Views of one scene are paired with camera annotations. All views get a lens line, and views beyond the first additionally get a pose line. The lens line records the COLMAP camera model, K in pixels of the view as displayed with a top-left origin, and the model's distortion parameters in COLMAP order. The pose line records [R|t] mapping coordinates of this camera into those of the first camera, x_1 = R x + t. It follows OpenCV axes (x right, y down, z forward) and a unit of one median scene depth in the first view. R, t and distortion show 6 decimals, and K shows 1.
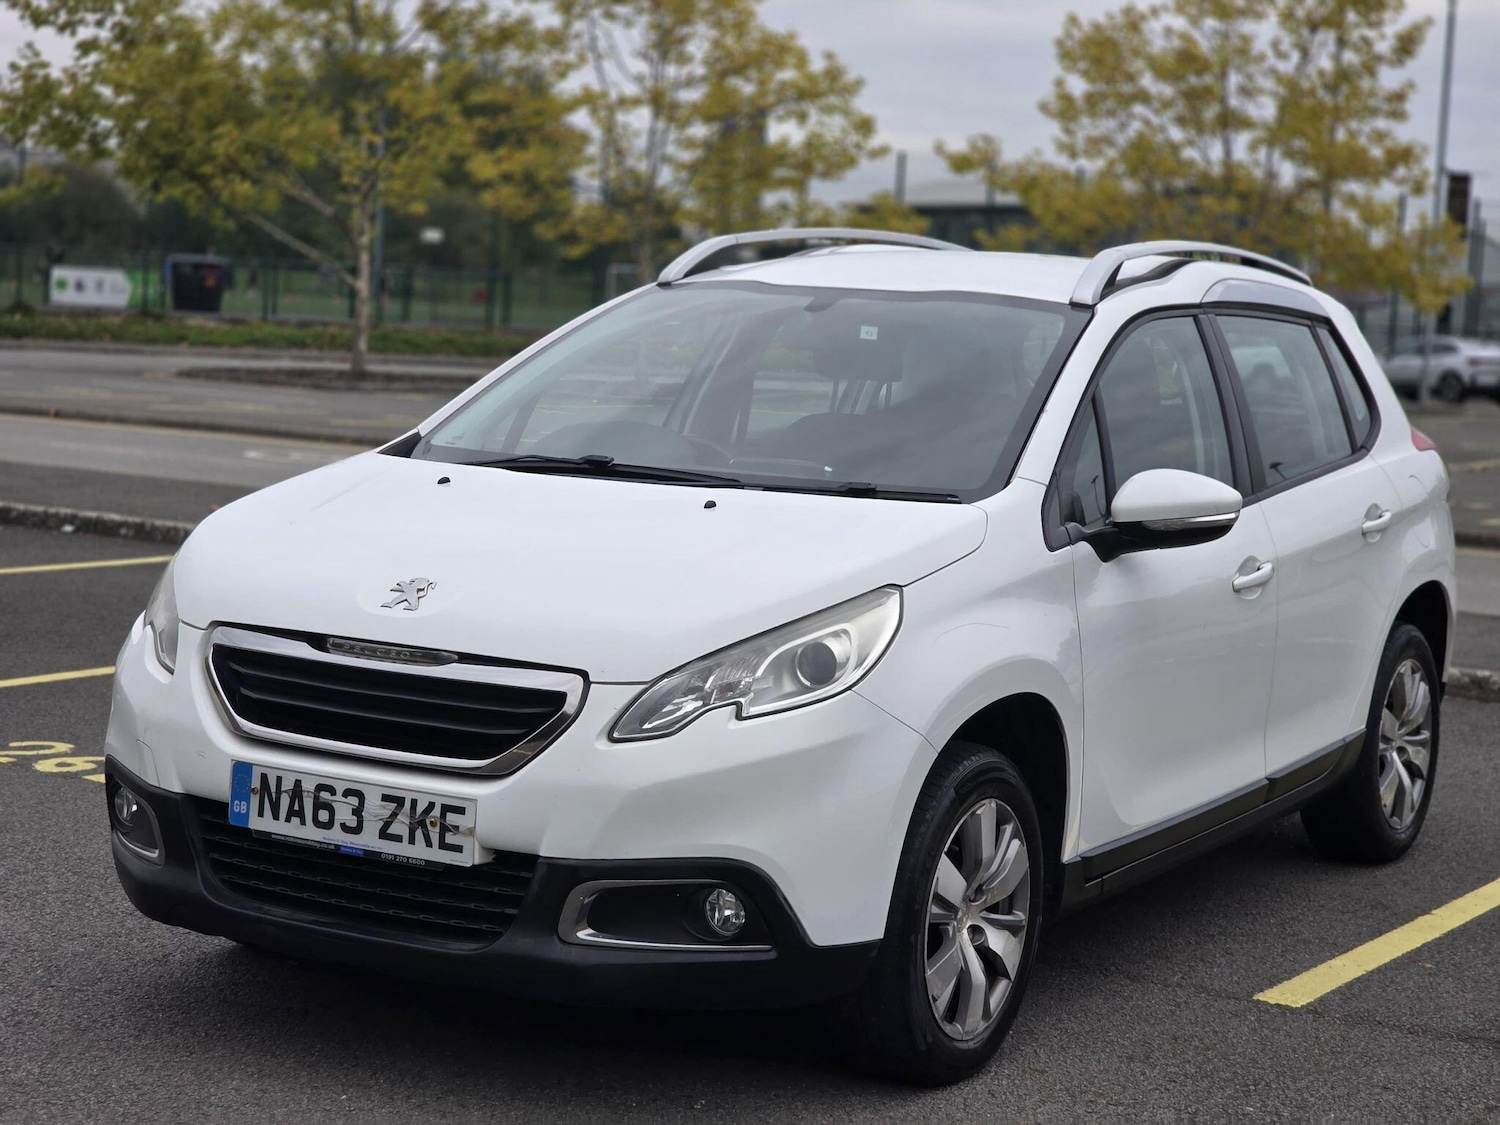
lens RADIAL K [[2777.7, 0, 750.0], [0, 2777.7, 562.5], [0, 0, 1]] dist [-0.102568, 1.316716]
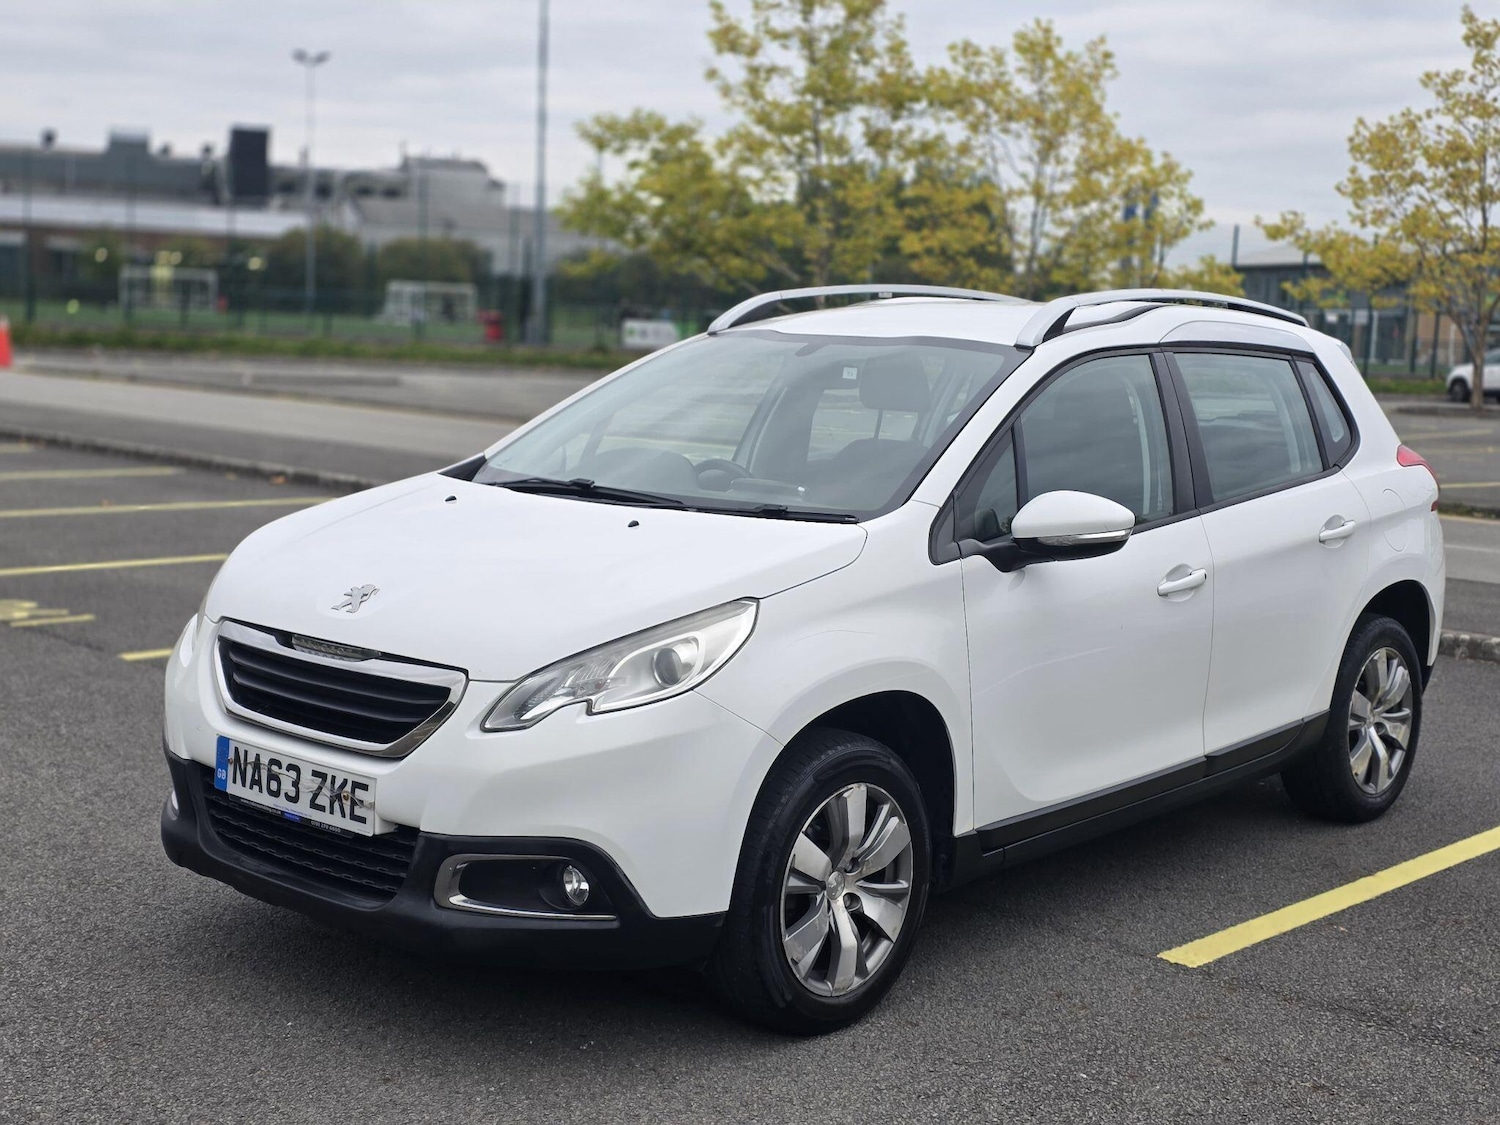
lens RADIAL K [[1965.7, 0, 737.8], [0, 1965.7, 538.1], [0, 0, 1]] dist [0.159493, -0.582329]
pose [[0.980688, 0.008745, -0.195381, 0.199121], [-0.007577, 0.999949, 0.006721, -0.021129], [0.195430, -0.005111, 0.980704, 0.200388]]
